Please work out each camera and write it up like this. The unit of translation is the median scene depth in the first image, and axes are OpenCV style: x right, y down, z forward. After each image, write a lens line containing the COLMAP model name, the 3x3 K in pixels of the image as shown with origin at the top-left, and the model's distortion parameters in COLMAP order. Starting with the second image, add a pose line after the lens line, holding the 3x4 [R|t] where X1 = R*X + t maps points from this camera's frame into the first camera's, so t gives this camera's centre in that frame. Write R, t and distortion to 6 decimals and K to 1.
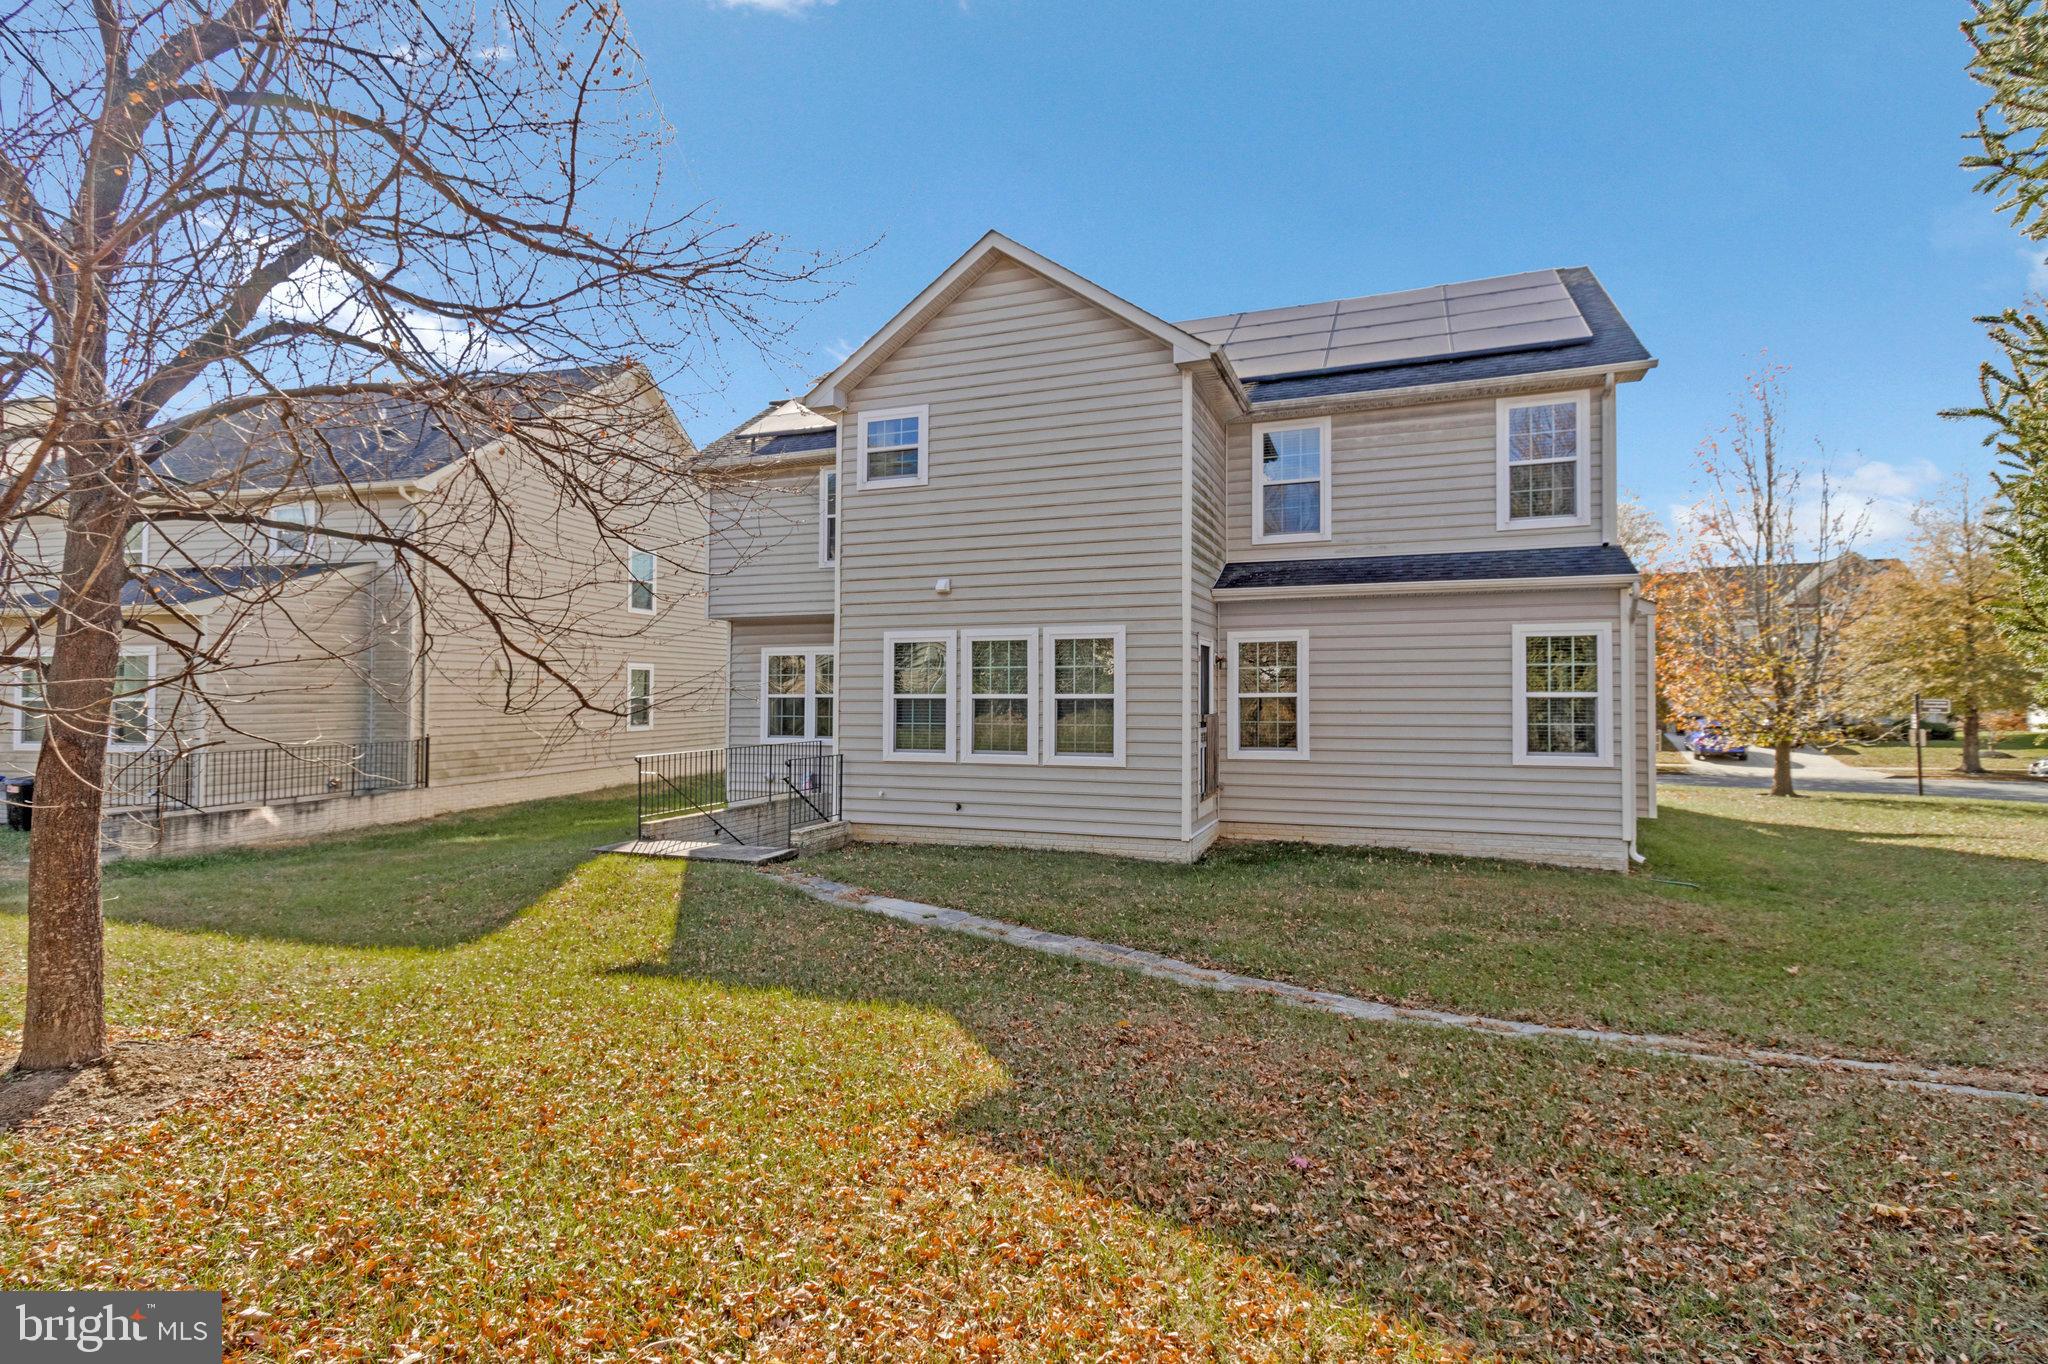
lens RADIAL K [[952.6, 0, 1024.0], [0, 952.6, 682.0], [0, 0, 1]] dist [0.001827, 0.000378]
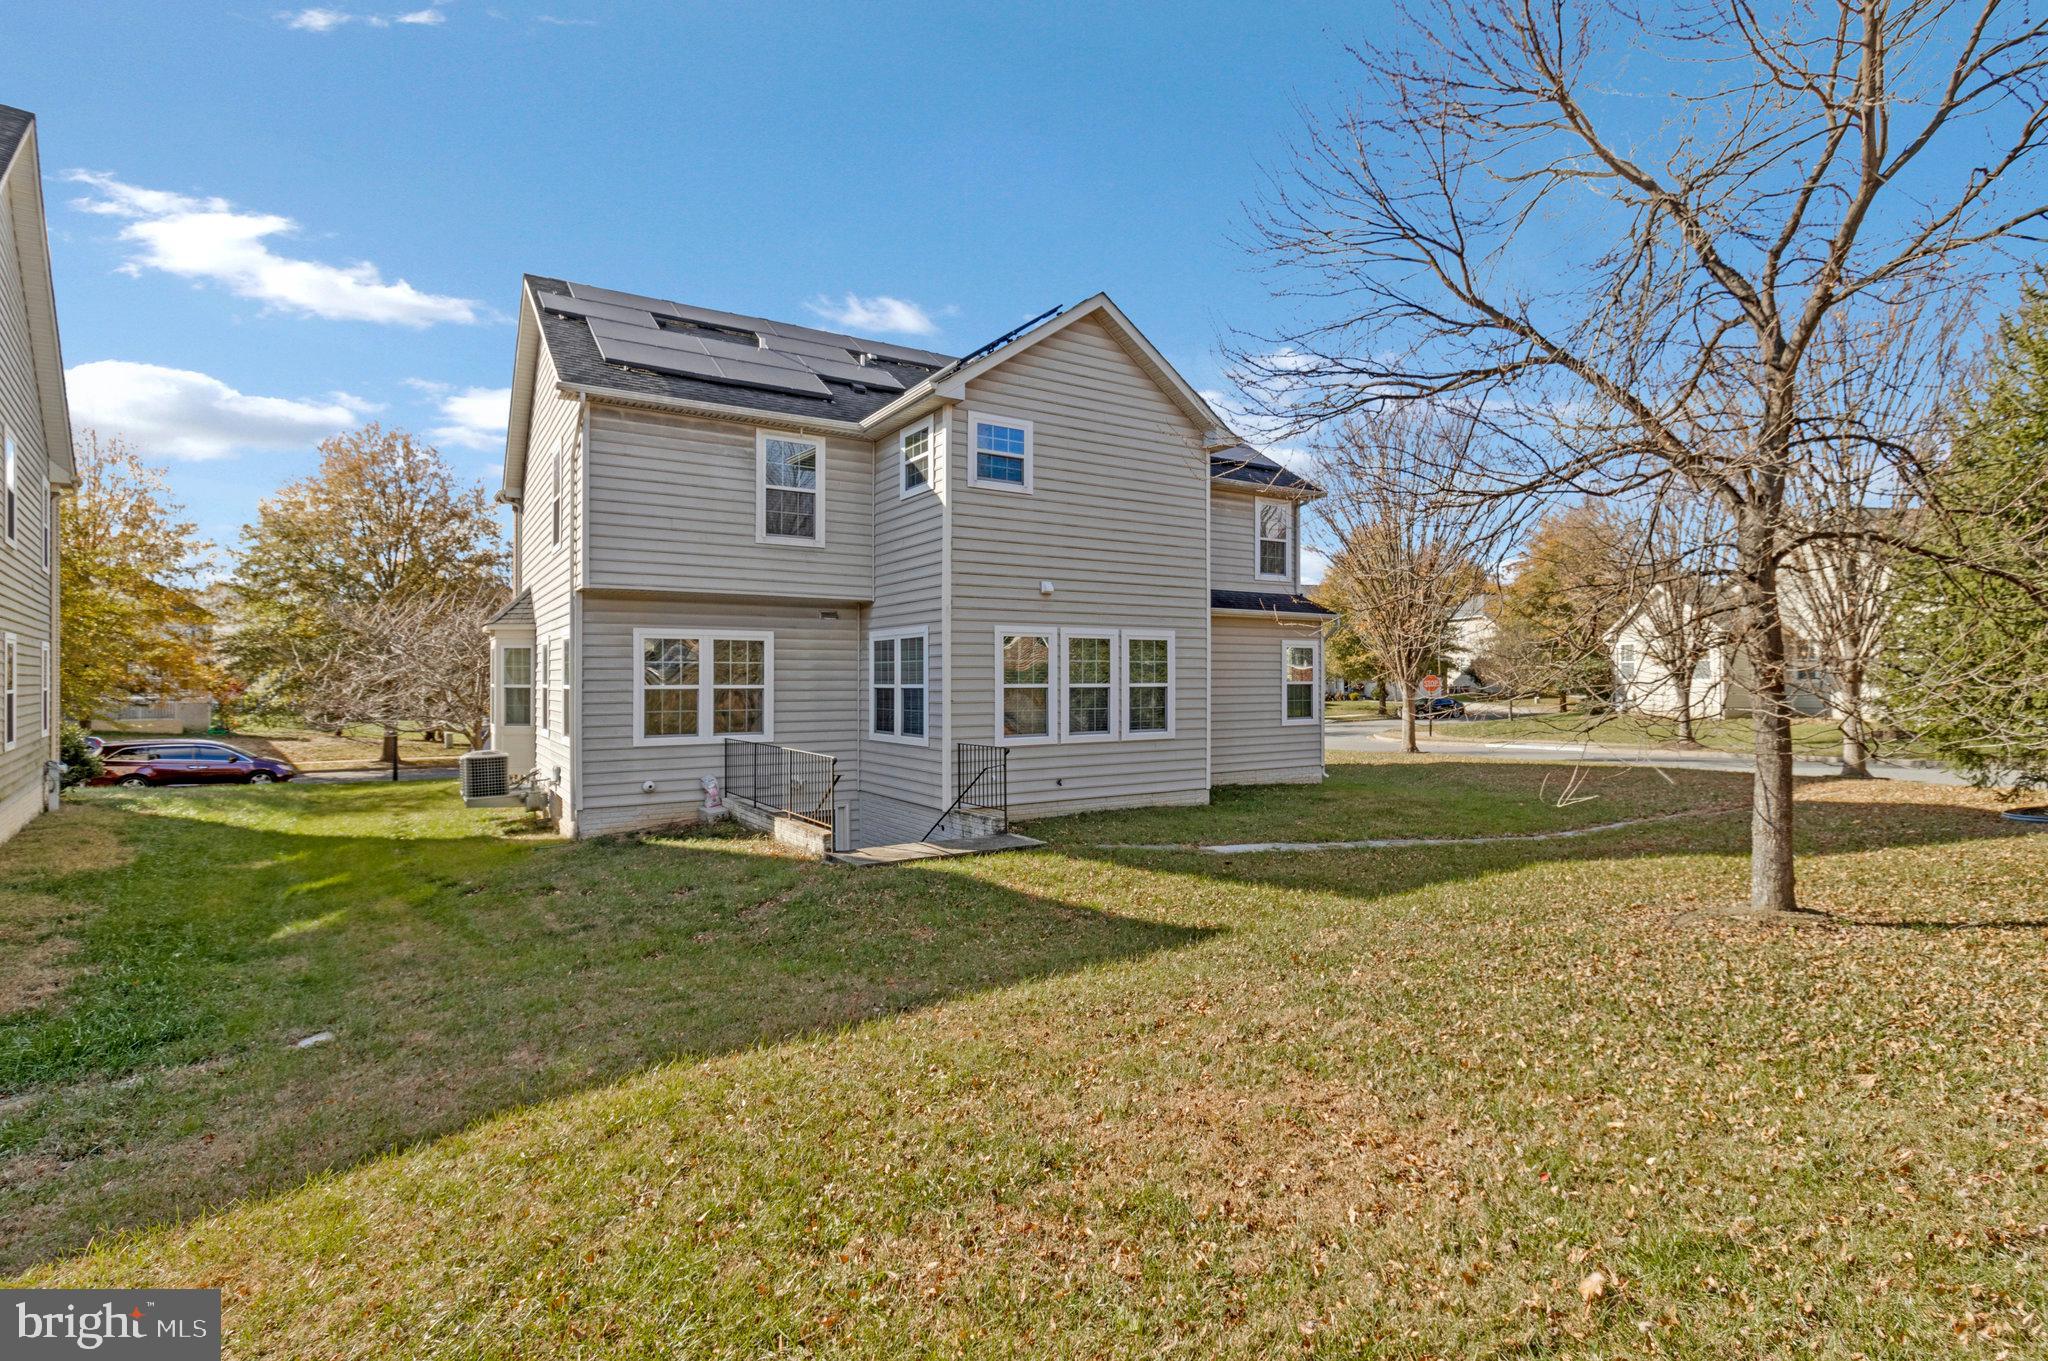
lens RADIAL K [[923.6, 0, 1024.0], [0, 923.6, 680.5], [0, 0, 1]] dist [0.000543, 0.000055]
pose [[0.627882, 0.001891, 0.778307, -0.947572], [-0.005570, 0.999982, 0.002065, 0.006750], [-0.778289, -0.005632, 0.627881, 0.336615]]
